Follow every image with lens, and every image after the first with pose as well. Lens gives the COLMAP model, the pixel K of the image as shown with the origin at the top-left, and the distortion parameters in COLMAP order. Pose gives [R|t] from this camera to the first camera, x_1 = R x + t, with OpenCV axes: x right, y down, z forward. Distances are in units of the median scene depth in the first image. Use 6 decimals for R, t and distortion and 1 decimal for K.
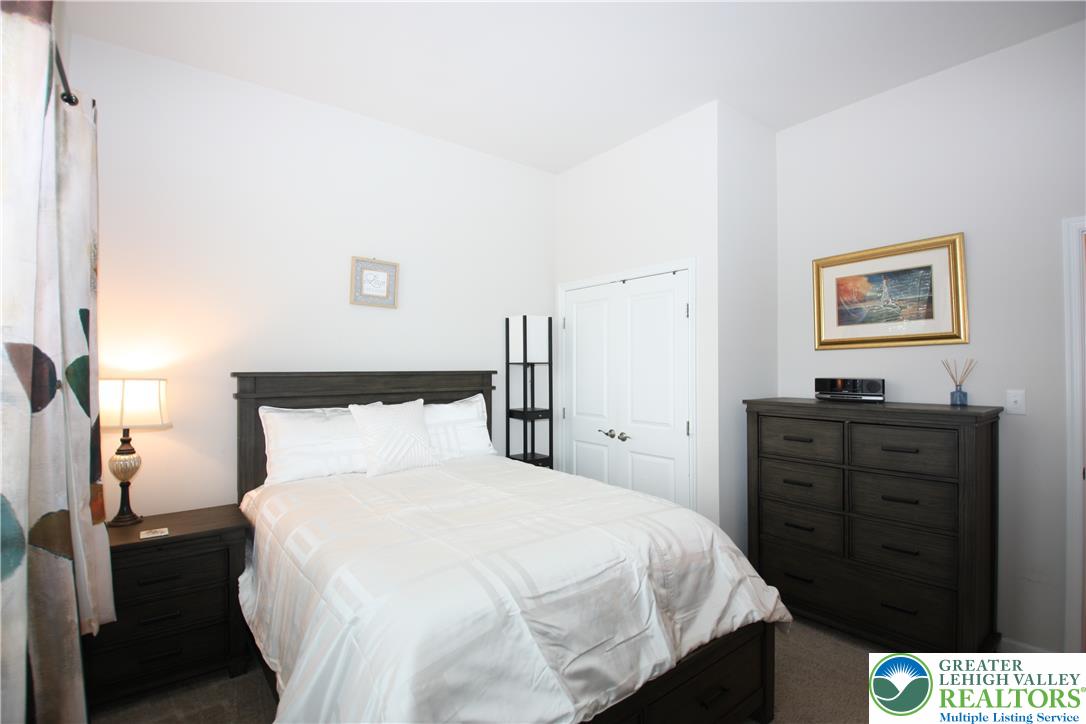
lens RADIAL K [[538.4, 0, 543.0], [0, 538.4, 362.0], [0, 0, 1]] dist [0.023503, -0.000387]
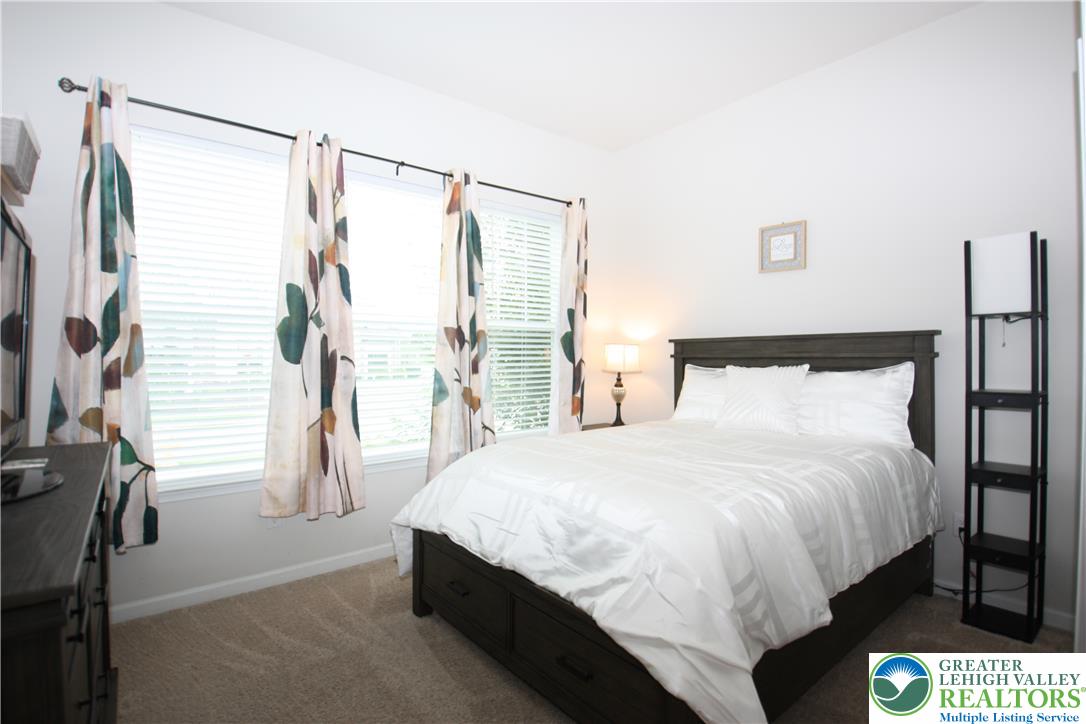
lens RADIAL K [[534.2, 0, 543.0], [0, 534.2, 362.0], [0, 0, 1]] dist [0.002480, 0.000132]
pose [[-0.013166, 0.013146, -0.999827, 0.690928], [0.016587, 0.999779, 0.012927, 0.045623], [0.999776, -0.016414, -0.013381, 0.571106]]
